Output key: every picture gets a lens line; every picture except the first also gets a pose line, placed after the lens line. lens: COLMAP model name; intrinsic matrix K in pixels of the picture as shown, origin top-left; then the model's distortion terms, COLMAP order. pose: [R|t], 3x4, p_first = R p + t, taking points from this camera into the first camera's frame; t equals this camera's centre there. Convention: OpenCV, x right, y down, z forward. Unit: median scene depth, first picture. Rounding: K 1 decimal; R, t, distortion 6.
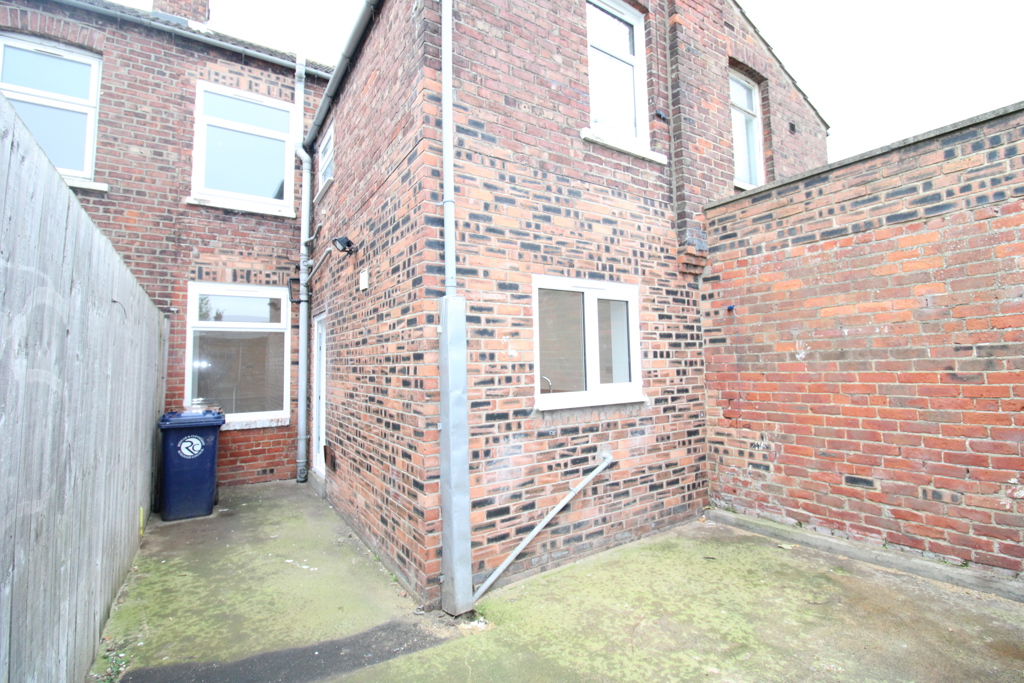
lens RADIAL K [[472.3, 0, 513.0], [0, 472.3, 329.7], [0, 0, 1]] dist [0.001242, -0.015689]
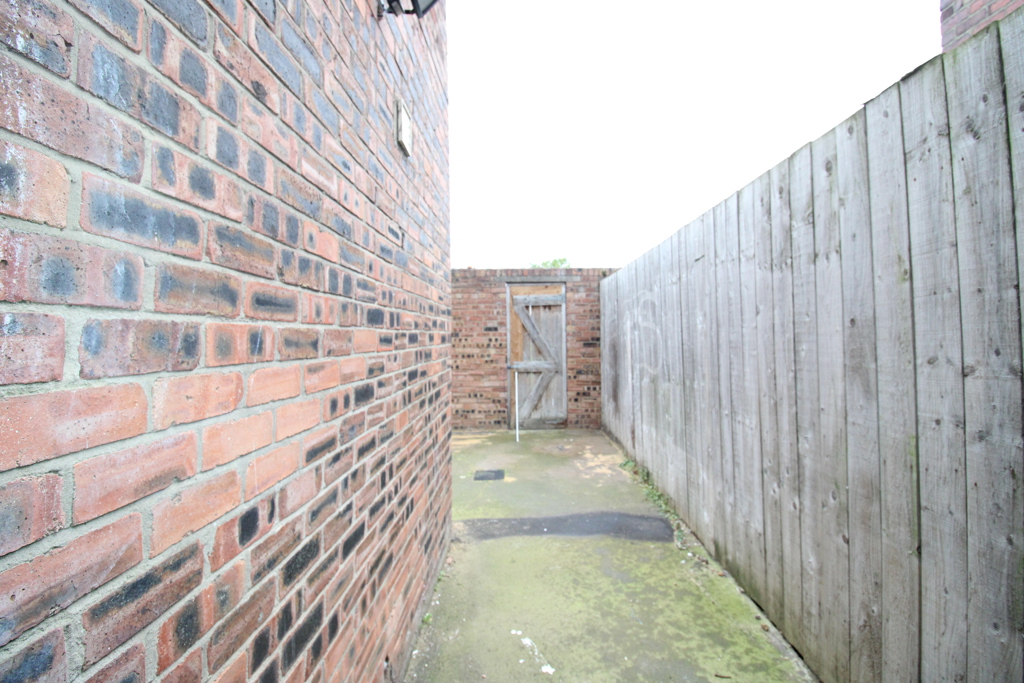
lens RADIAL K [[472.3, 0, 513.0], [0, 472.3, 329.7], [0, 0, 1]] dist [0.001242, -0.015689]
pose [[-0.830130, 0.028942, 0.556819, -0.788502], [-0.018129, 0.996723, -0.078834, 0.153299], [-0.557276, -0.075537, -0.826885, 1.567983]]
